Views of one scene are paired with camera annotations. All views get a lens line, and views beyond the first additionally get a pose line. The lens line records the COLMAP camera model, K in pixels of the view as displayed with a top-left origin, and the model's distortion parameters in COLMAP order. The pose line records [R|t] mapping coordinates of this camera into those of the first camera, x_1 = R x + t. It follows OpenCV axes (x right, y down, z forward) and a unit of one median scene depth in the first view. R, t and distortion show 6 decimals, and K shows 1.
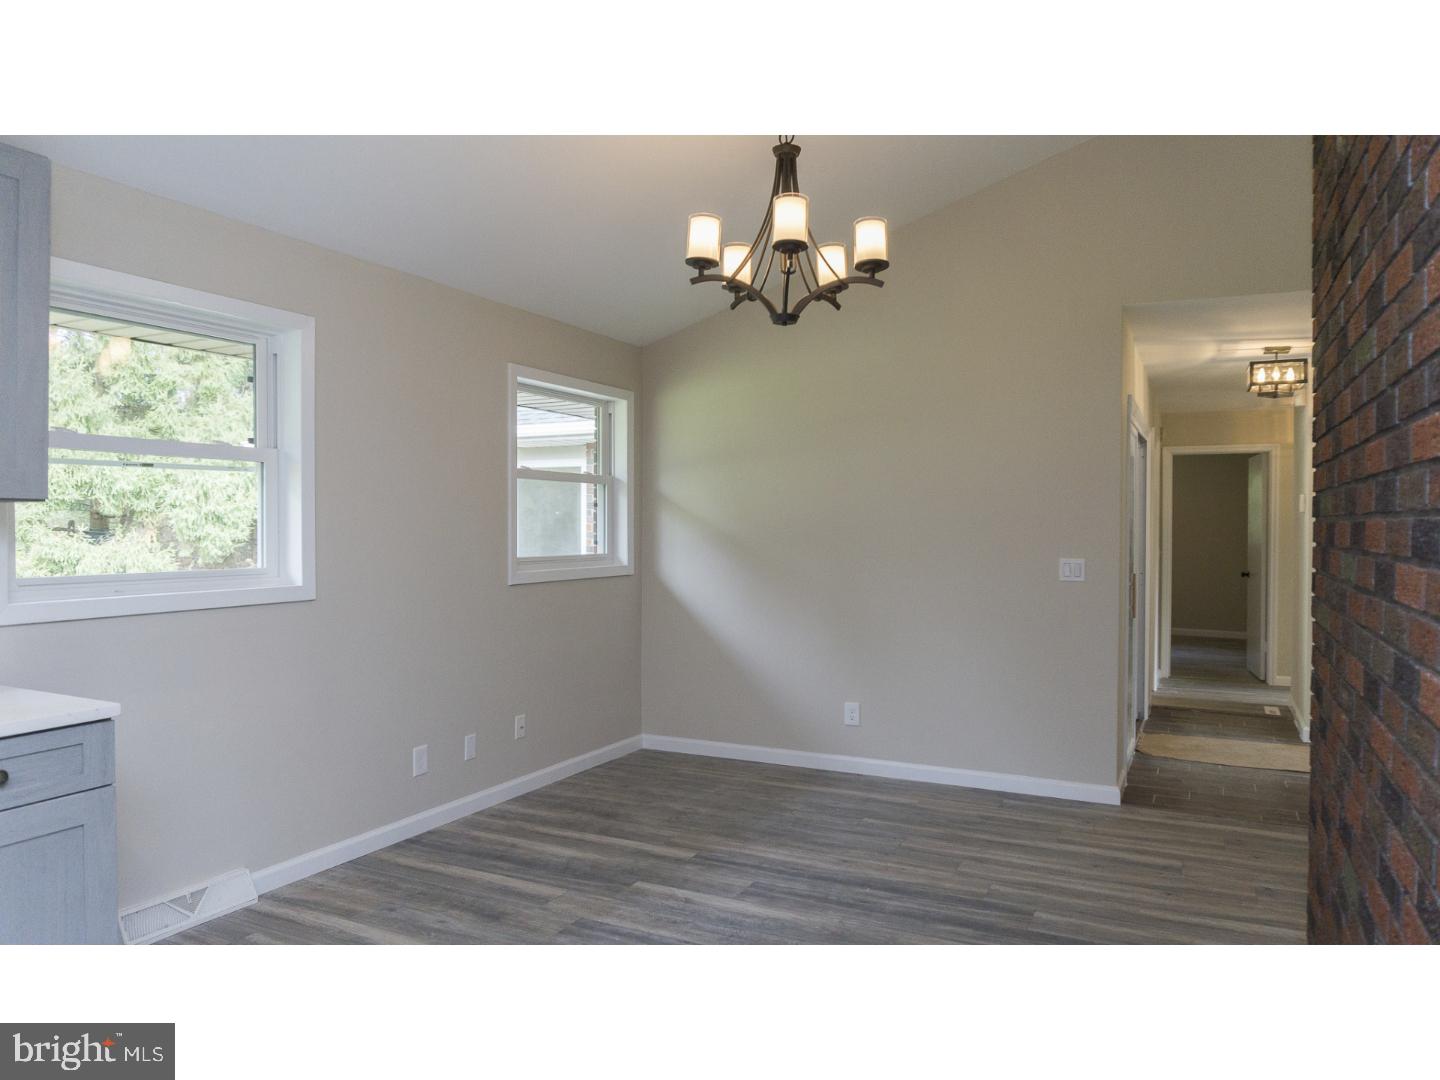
lens RADIAL K [[982.6, 0, 720.0], [0, 982.6, 540.0], [0, 0, 1]] dist [-0.003768, -0.002013]
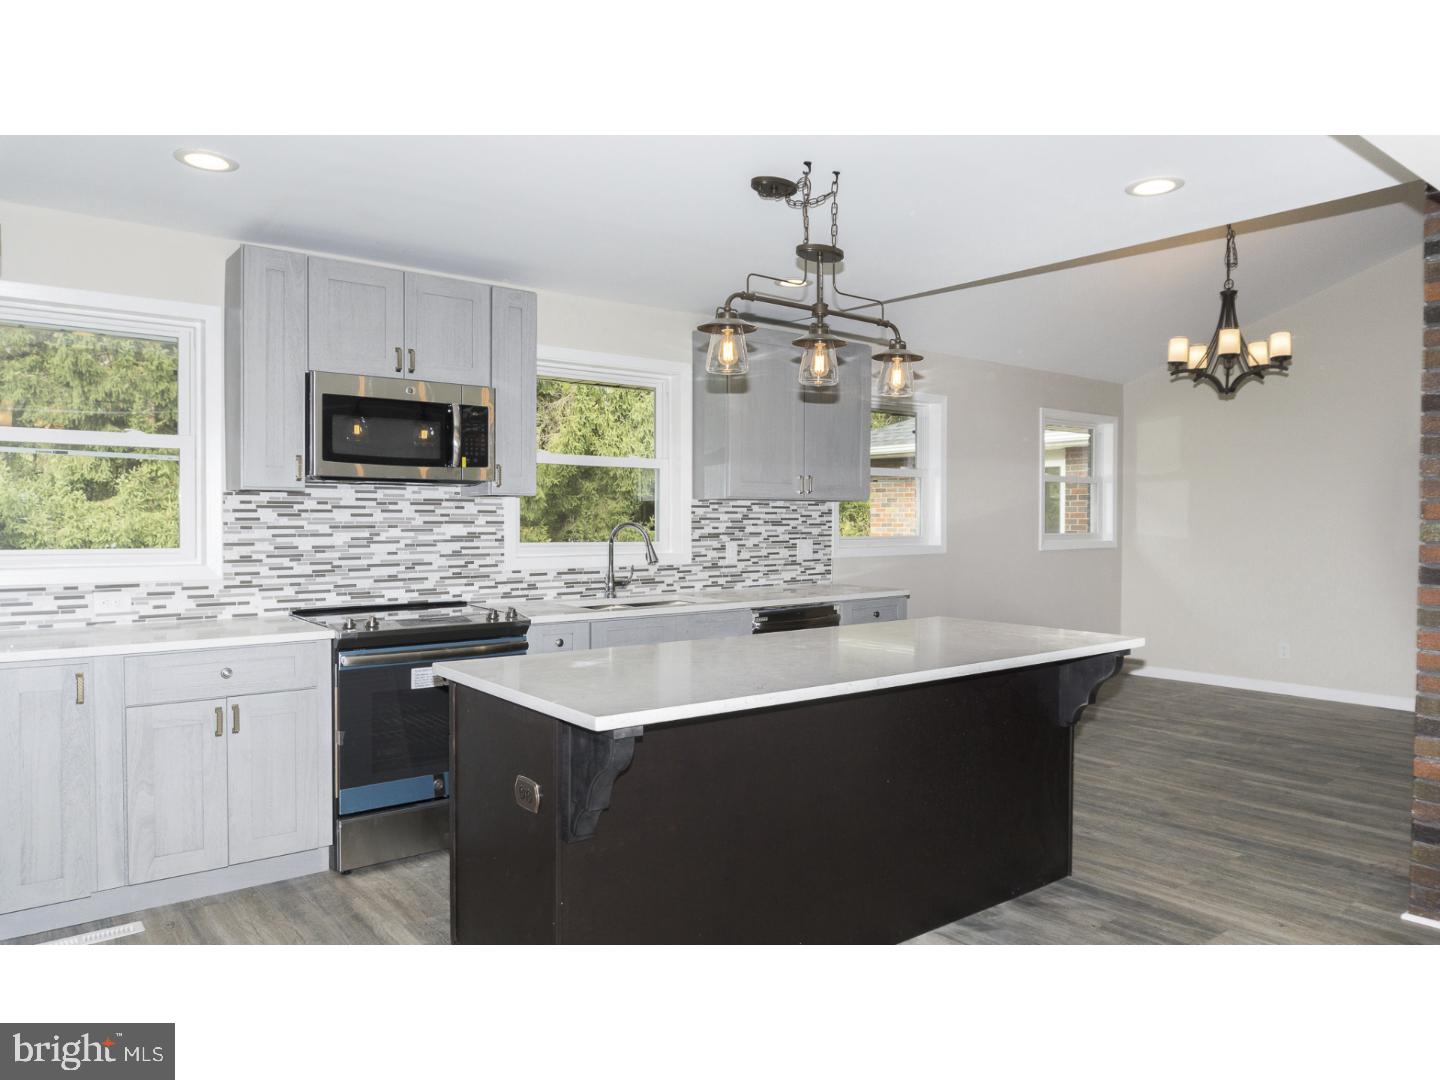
lens RADIAL K [[1007.2, 0, 799.1], [0, 1007.2, 544.7], [0, 0, 1]] dist [-0.005352, -0.001702]
pose [[0.936917, 0.007156, -0.349480, -0.010659], [-0.002486, 0.999902, 0.013809, 0.013675], [0.349544, -0.012069, 0.936842, -0.519508]]
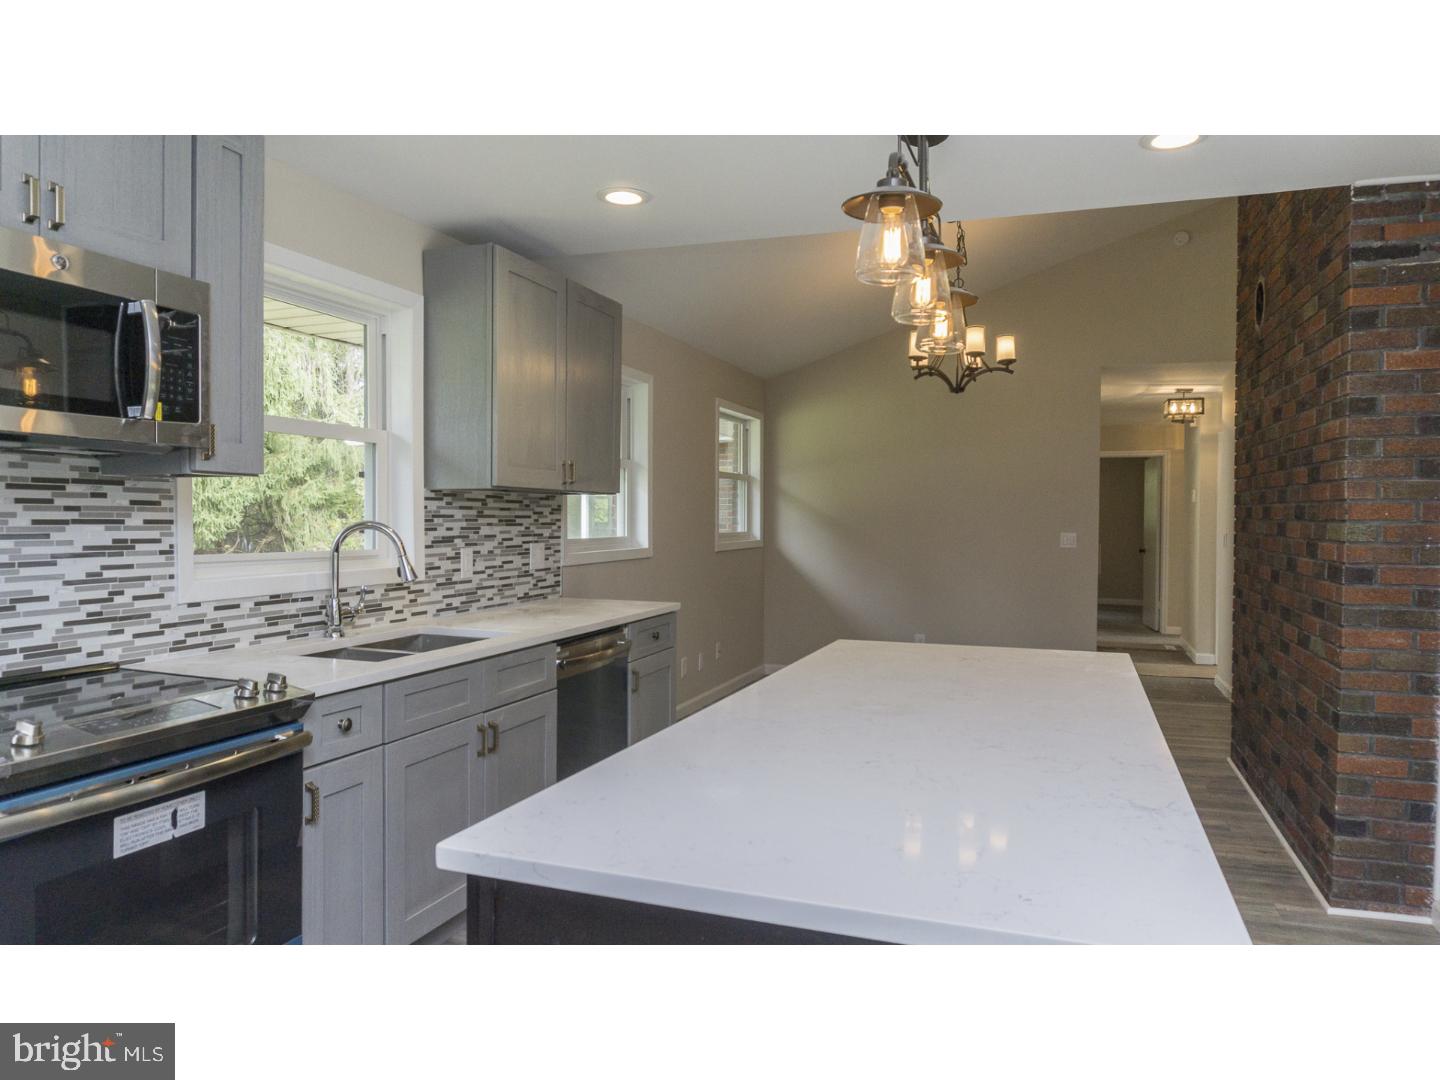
lens RADIAL K [[972.2, 0, 796.6], [0, 972.2, 542.3], [0, 0, 1]] dist [-0.002872, -0.002705]
pose [[0.983748, -0.003716, 0.179516, -0.289952], [0.001216, 0.999901, 0.014038, 0.011306], [-0.179551, -0.013591, 0.983655, -0.357249]]
